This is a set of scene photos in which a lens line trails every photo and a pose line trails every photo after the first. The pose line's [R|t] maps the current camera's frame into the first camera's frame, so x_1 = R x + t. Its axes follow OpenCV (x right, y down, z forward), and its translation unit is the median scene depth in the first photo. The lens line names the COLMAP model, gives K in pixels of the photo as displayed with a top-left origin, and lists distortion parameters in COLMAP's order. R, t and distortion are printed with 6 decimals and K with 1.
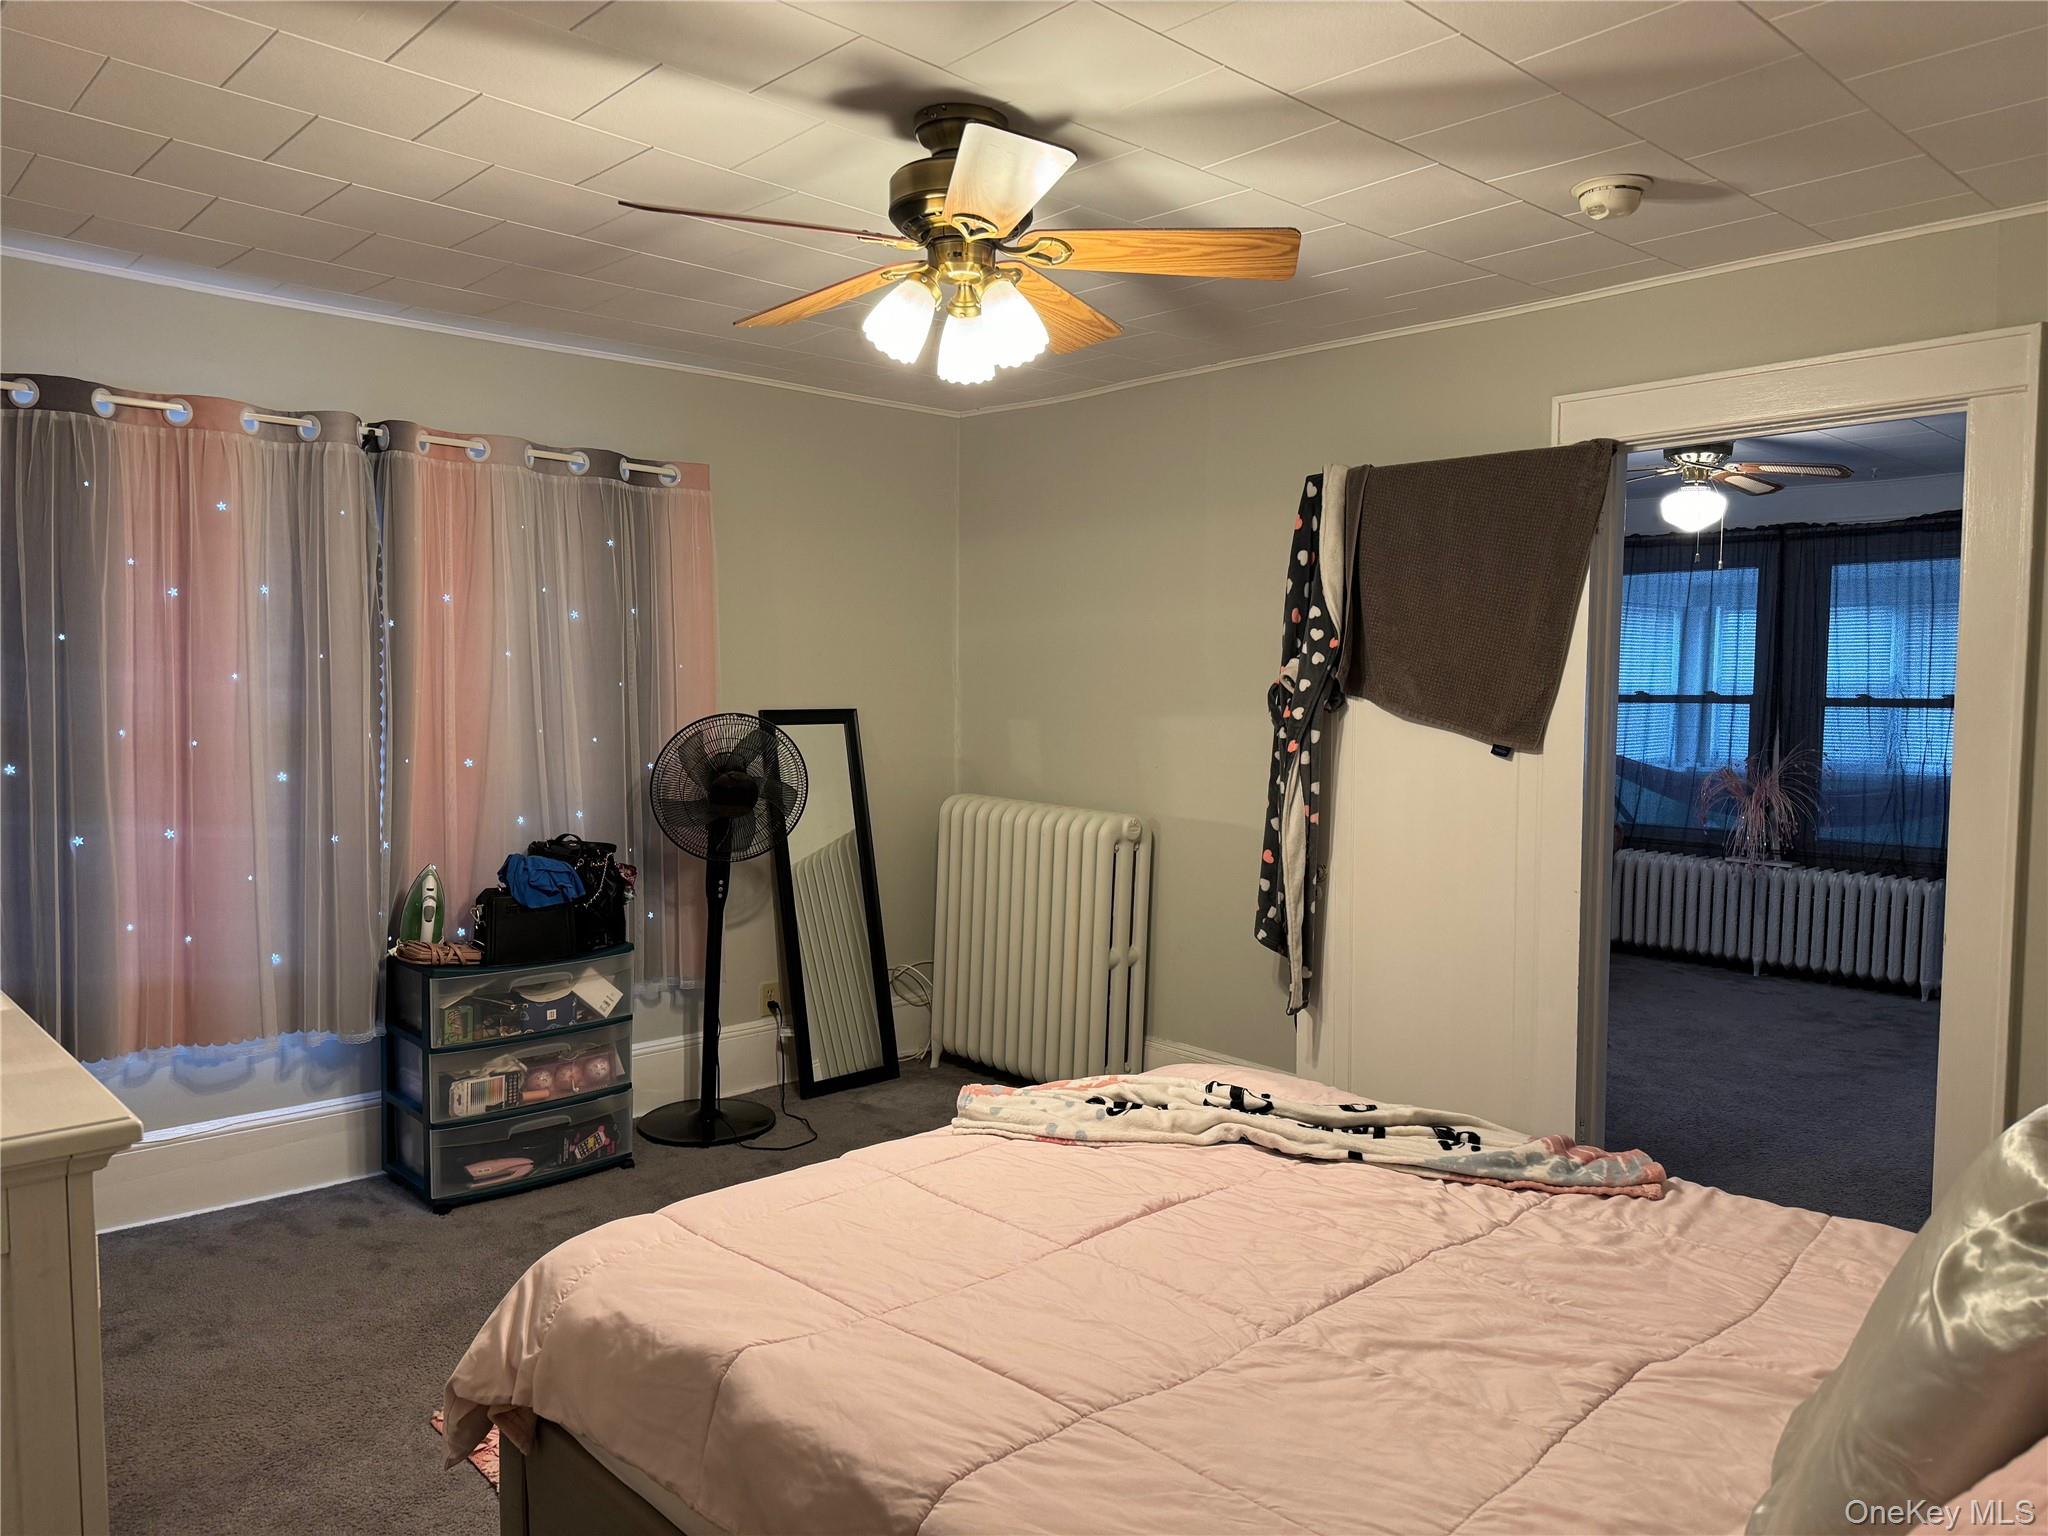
lens RADIAL K [[1480.5, 0, 1028.5], [0, 1480.5, 776.0], [0, 0, 1]] dist [-0.016261, 0.005652]
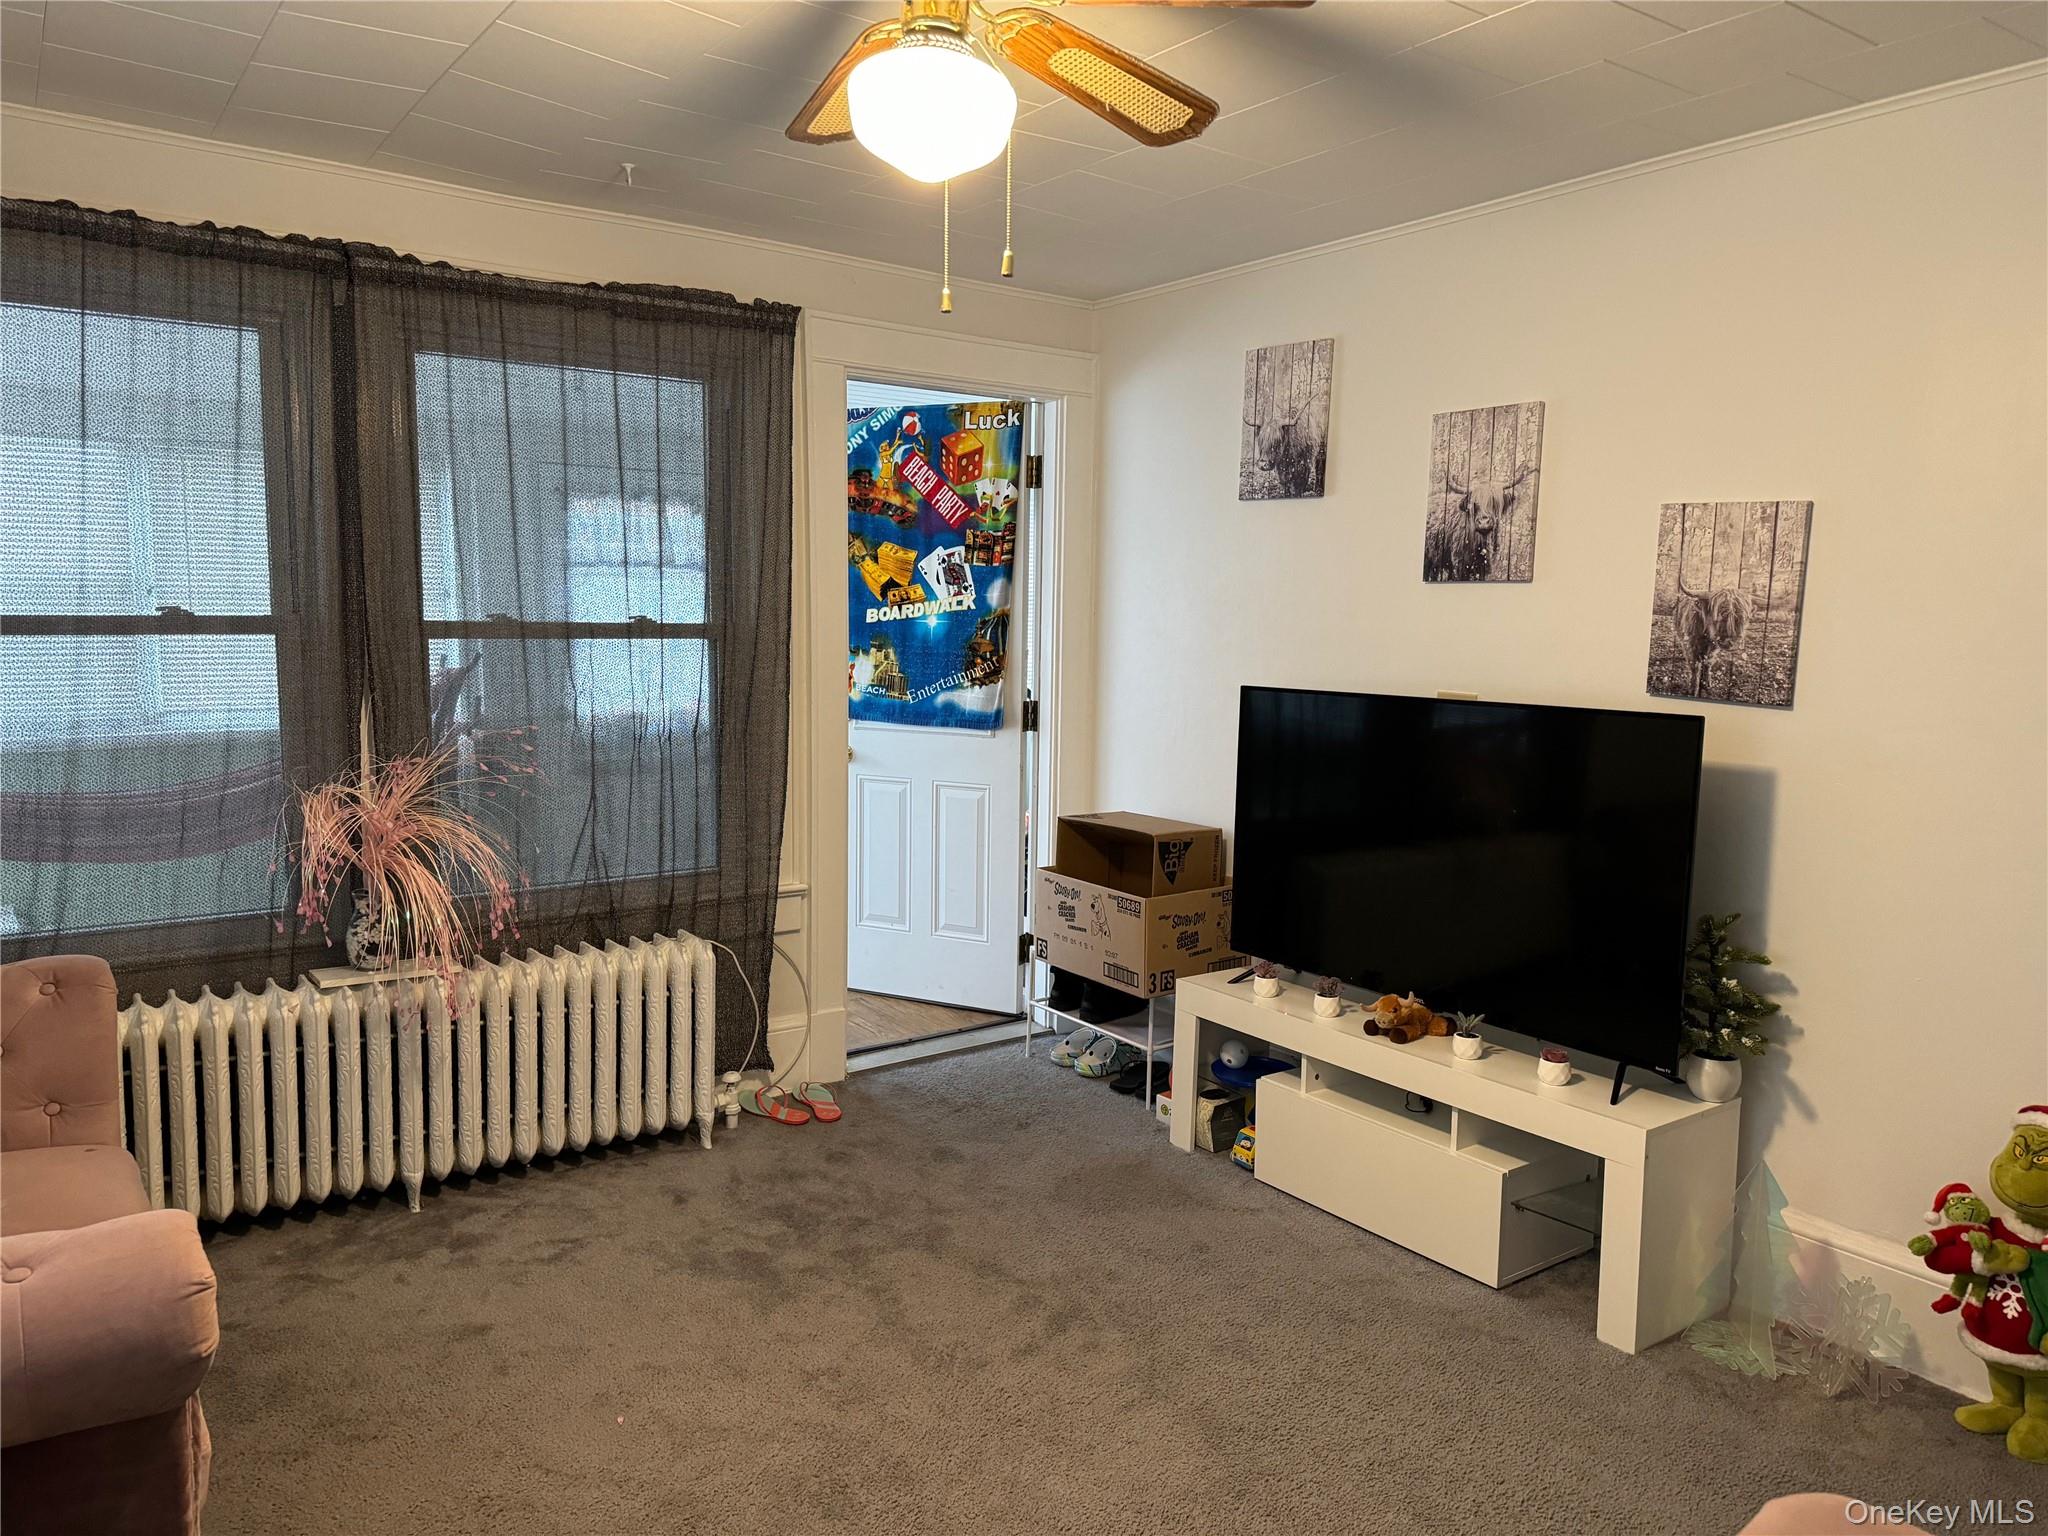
lens RADIAL K [[1480.5, 0, 1033.4], [0, 1480.5, 772.6], [0, 0, 1]] dist [-0.016261, 0.005652]
pose [[0.100605, -0.120817, 0.987564, 0.060170], [0.056542, 0.991690, 0.115561, -0.048287], [-0.993318, 0.044213, 0.106600, 0.748986]]
